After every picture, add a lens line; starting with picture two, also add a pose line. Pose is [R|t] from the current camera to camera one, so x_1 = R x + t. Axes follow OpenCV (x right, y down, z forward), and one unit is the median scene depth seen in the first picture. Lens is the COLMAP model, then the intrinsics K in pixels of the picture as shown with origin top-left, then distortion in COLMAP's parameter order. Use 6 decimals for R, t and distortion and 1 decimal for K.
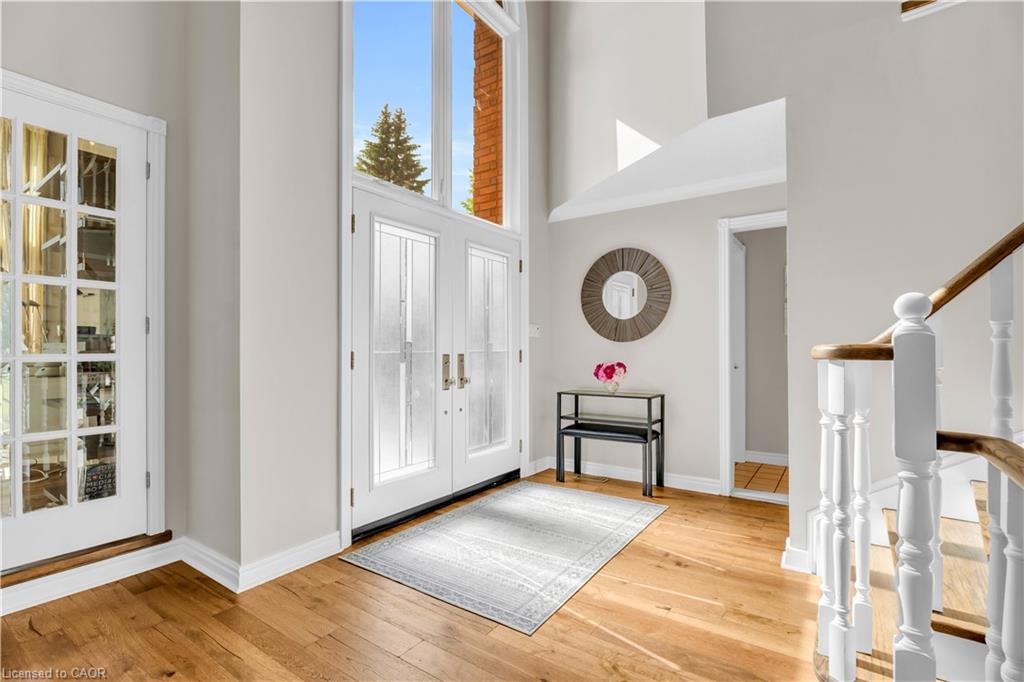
lens RADIAL K [[466.6, 0, 503.3], [0, 466.6, 345.4], [0, 0, 1]] dist [0.000192, 0.000100]
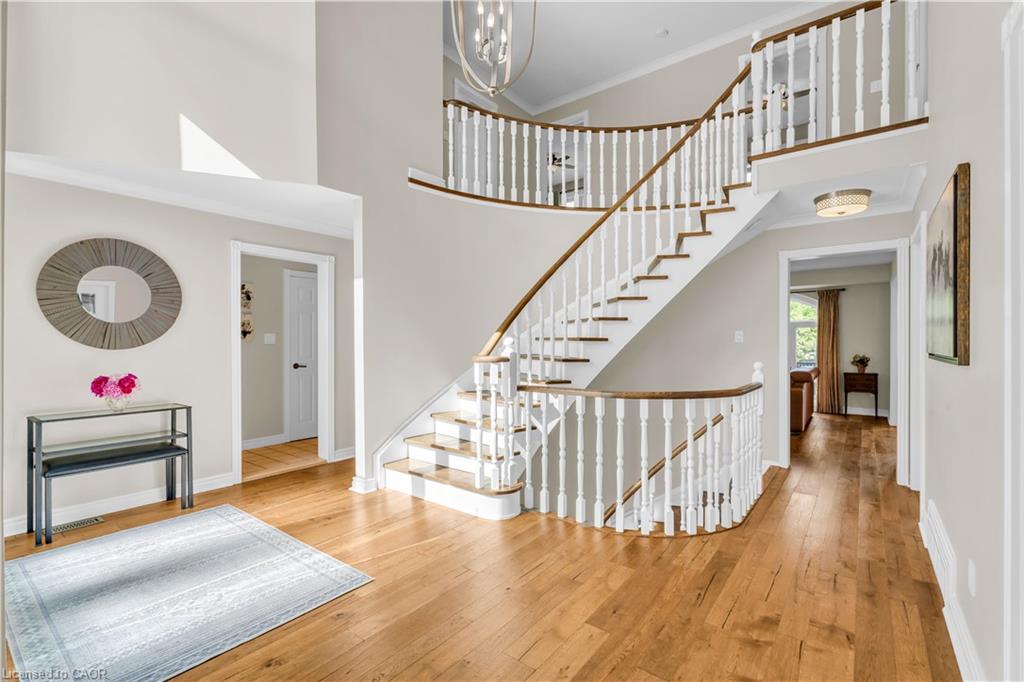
lens RADIAL K [[466.6, 0, 503.3], [0, 466.6, 345.4], [0, 0, 1]] dist [0.000192, 0.000100]
pose [[0.064183, -0.004380, 0.997929, -0.627941], [-0.003837, 0.999982, 0.004636, -0.025256], [-0.997931, -0.004127, 0.064165, 0.281940]]
